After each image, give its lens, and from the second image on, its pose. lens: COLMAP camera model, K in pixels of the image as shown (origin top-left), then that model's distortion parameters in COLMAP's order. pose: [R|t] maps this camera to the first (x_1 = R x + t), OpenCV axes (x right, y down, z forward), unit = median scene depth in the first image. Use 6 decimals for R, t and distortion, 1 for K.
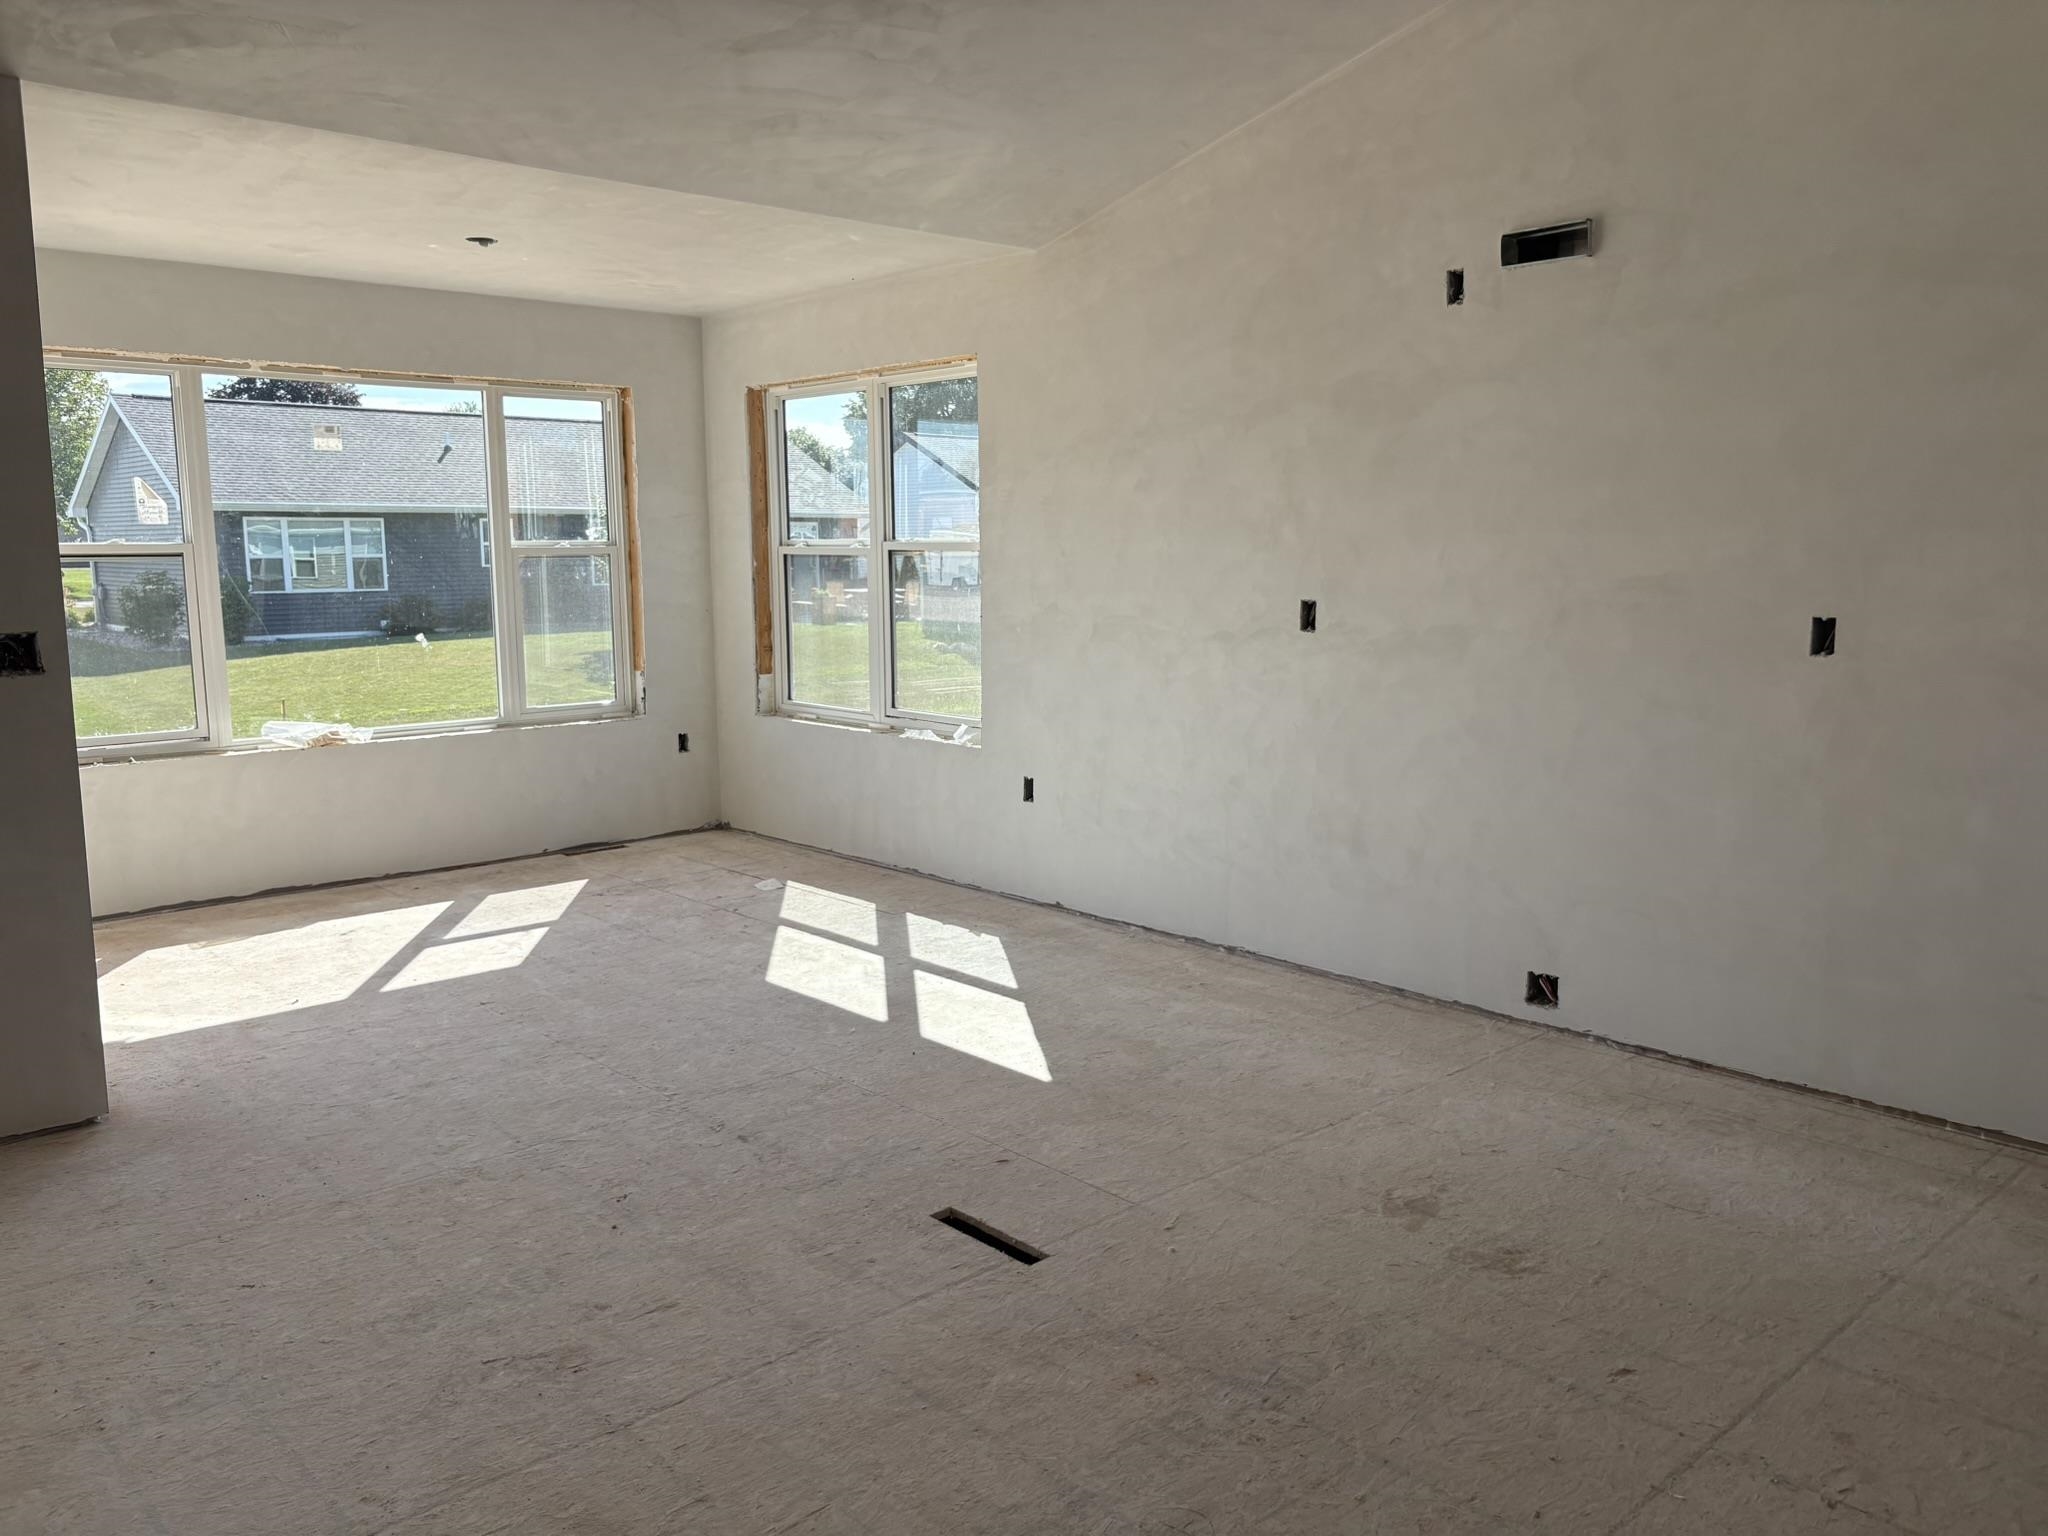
lens RADIAL K [[1553.0, 0, 1015.3], [0, 1553.0, 768.0], [0, 0, 1]] dist [0.028260, -0.032270]
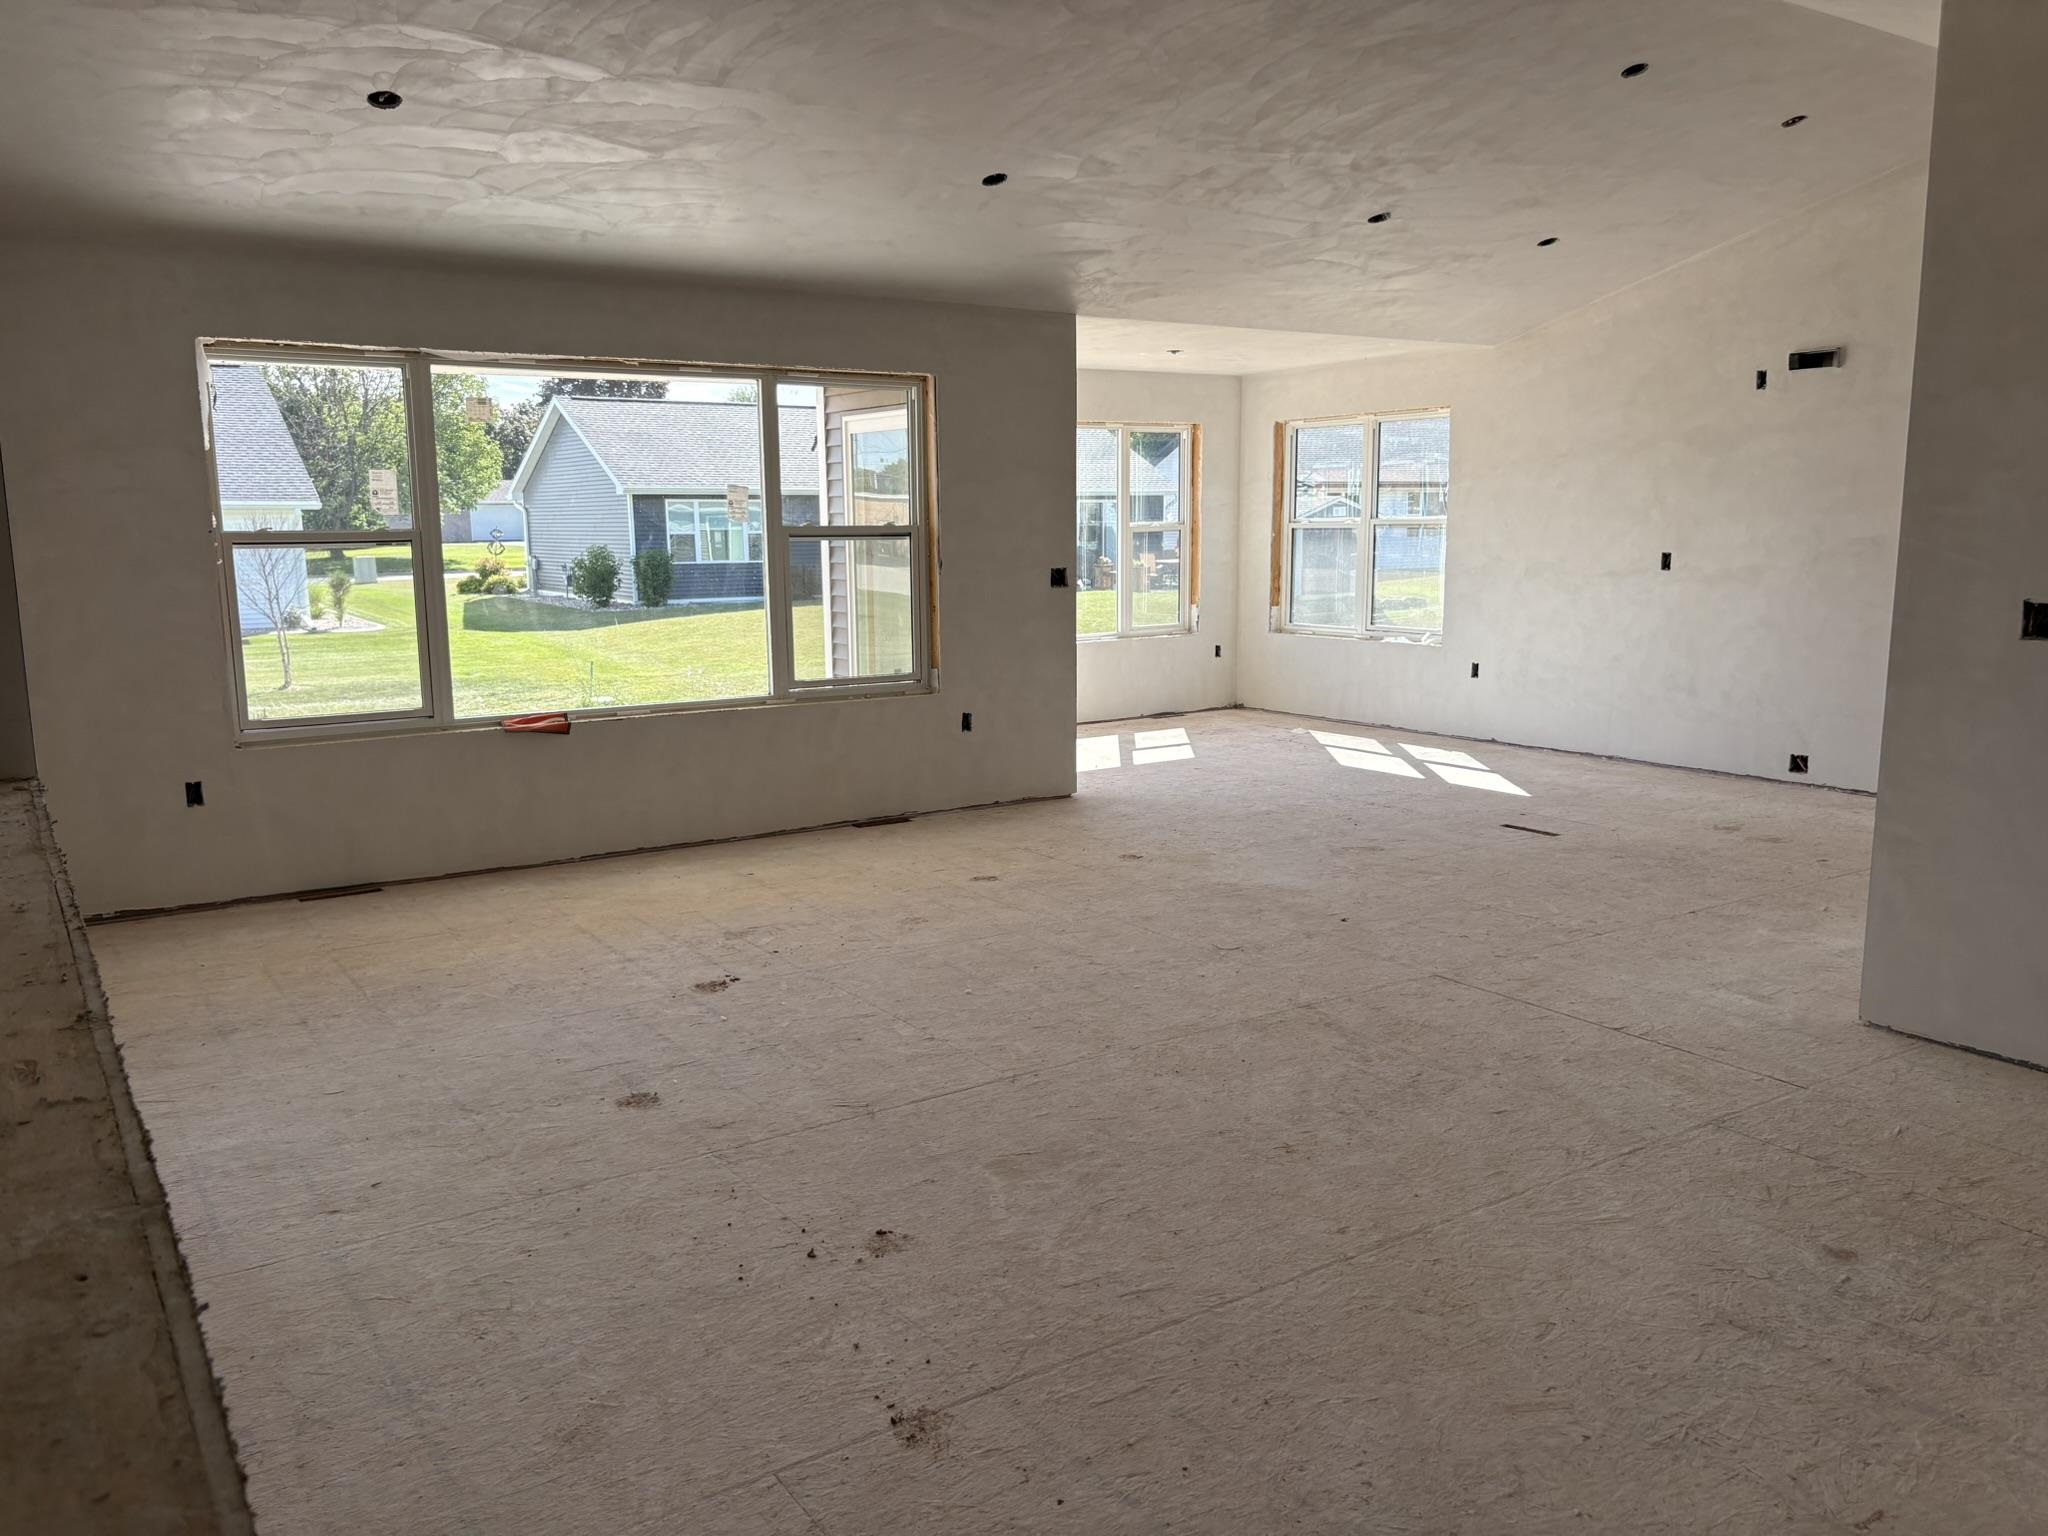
lens RADIAL K [[1547.5, 0, 1020.9], [0, 1547.5, 791.0], [0, 0, 1]] dist [0.023503, 0.002201]
pose [[0.988384, 0.021108, -0.150501, -0.237184], [-0.016385, 0.999336, 0.032553, 0.105171], [0.151088, -0.029709, 0.988074, -0.775935]]
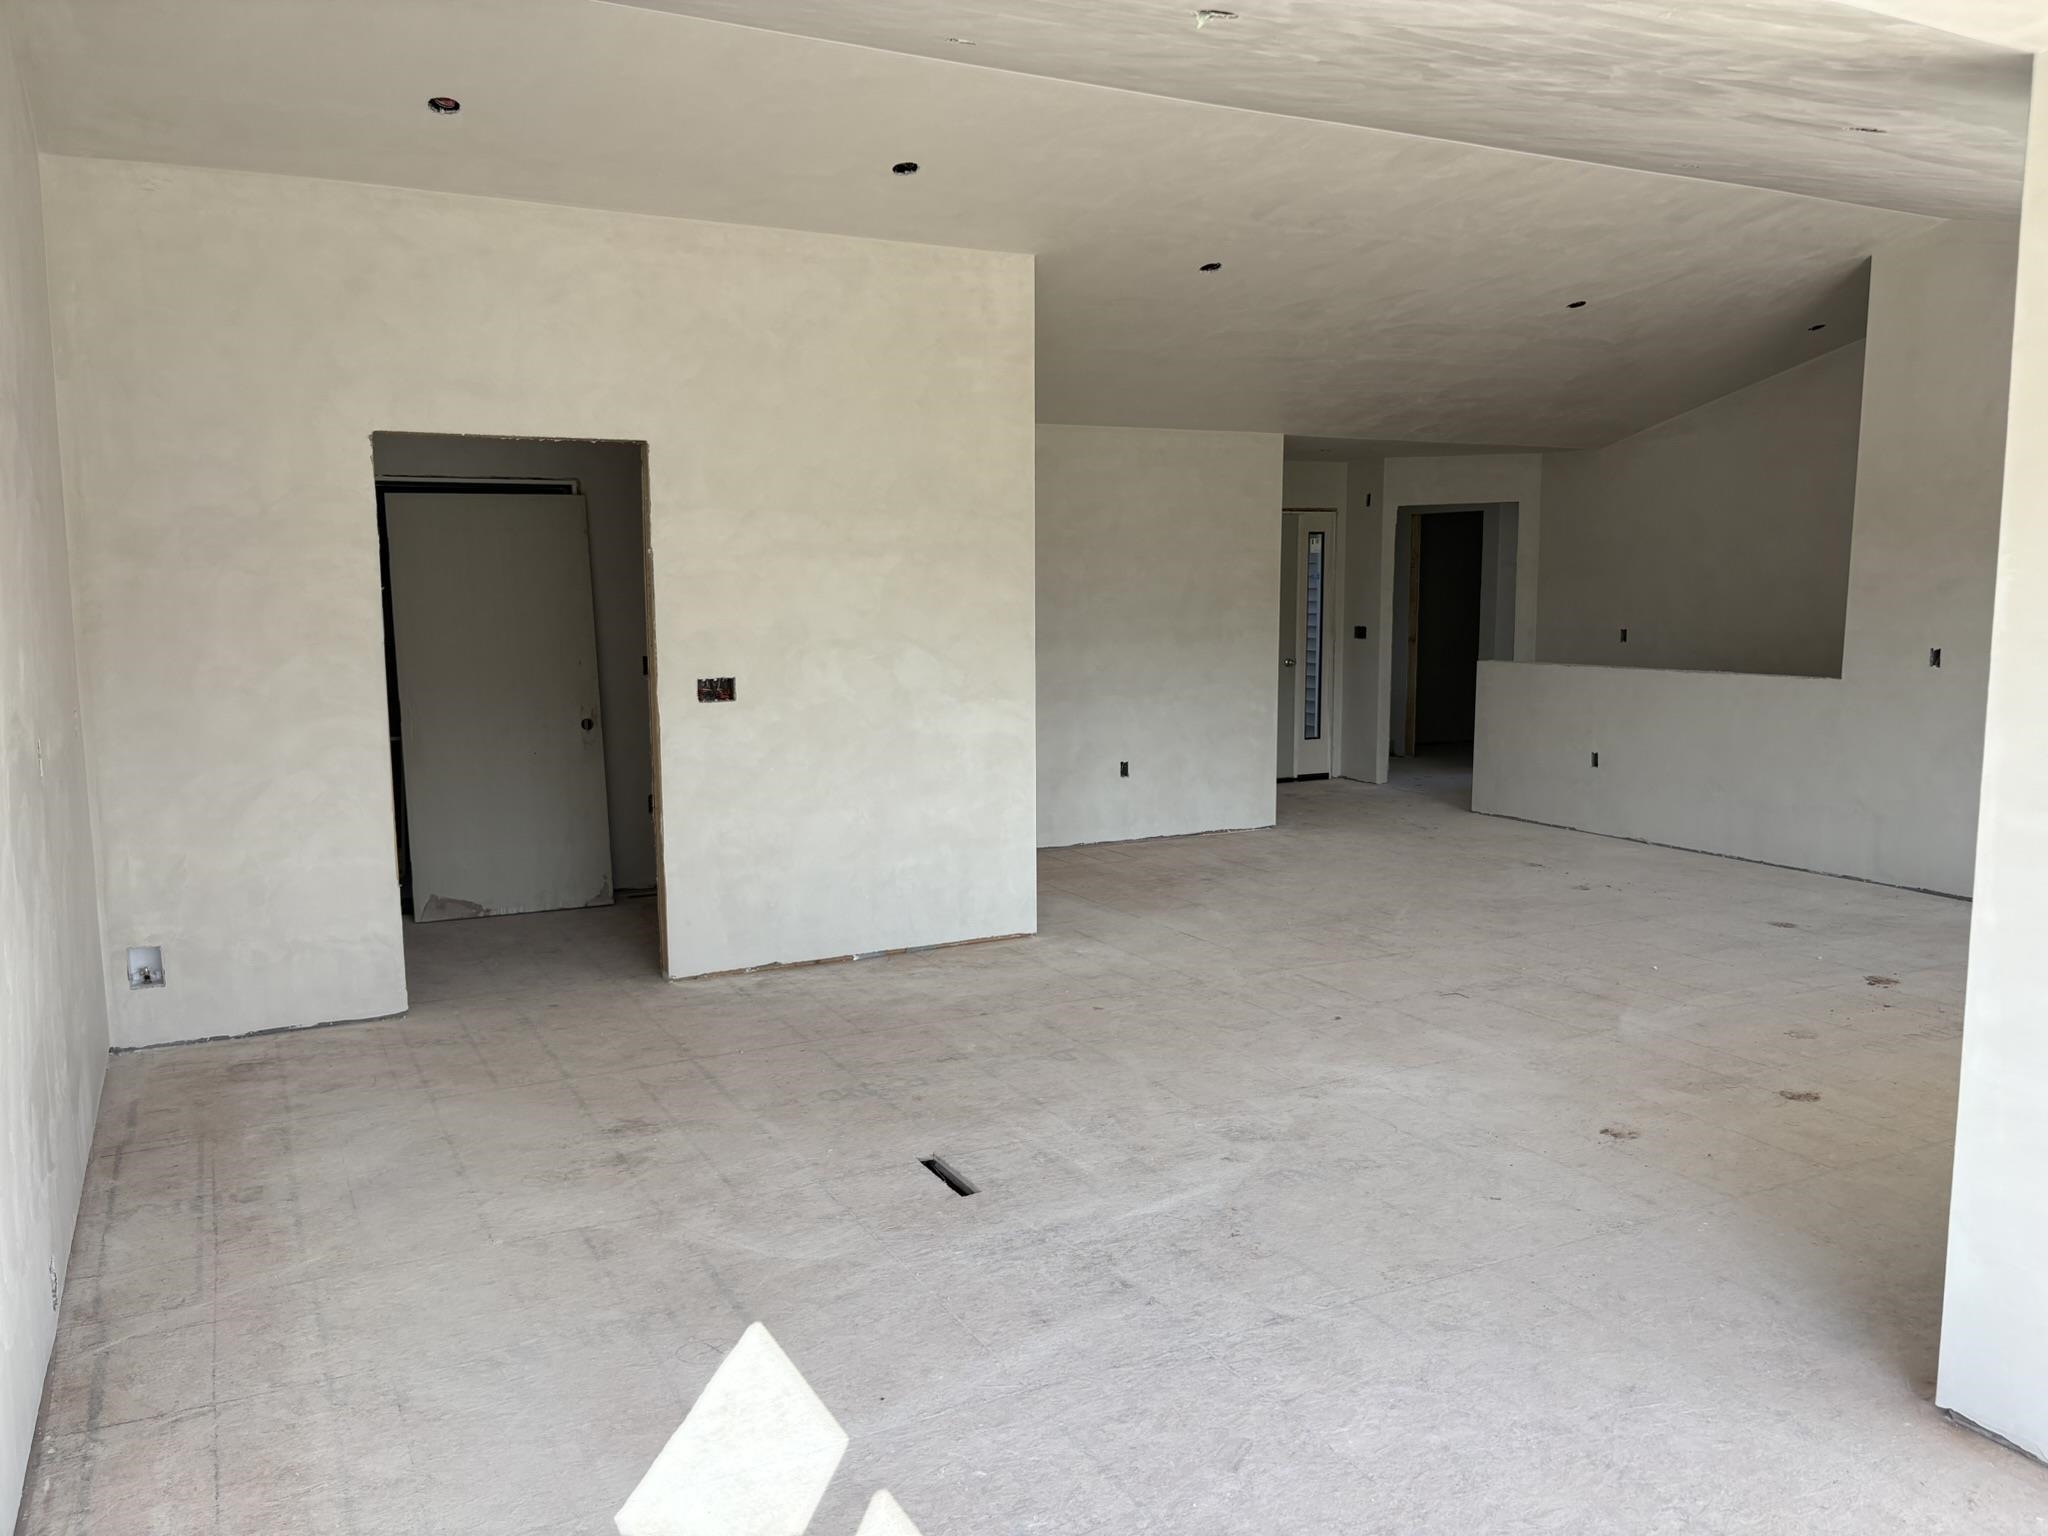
lens RADIAL K [[1553.0, 0, 1015.3], [0, 1553.0, 768.0], [0, 0, 1]] dist [0.028260, -0.032270]
pose [[-0.966402, -0.020748, 0.256197, -0.244559], [0.045585, 0.967102, 0.250272, -0.218191], [-0.252961, 0.253542, -0.933663, 1.289984]]
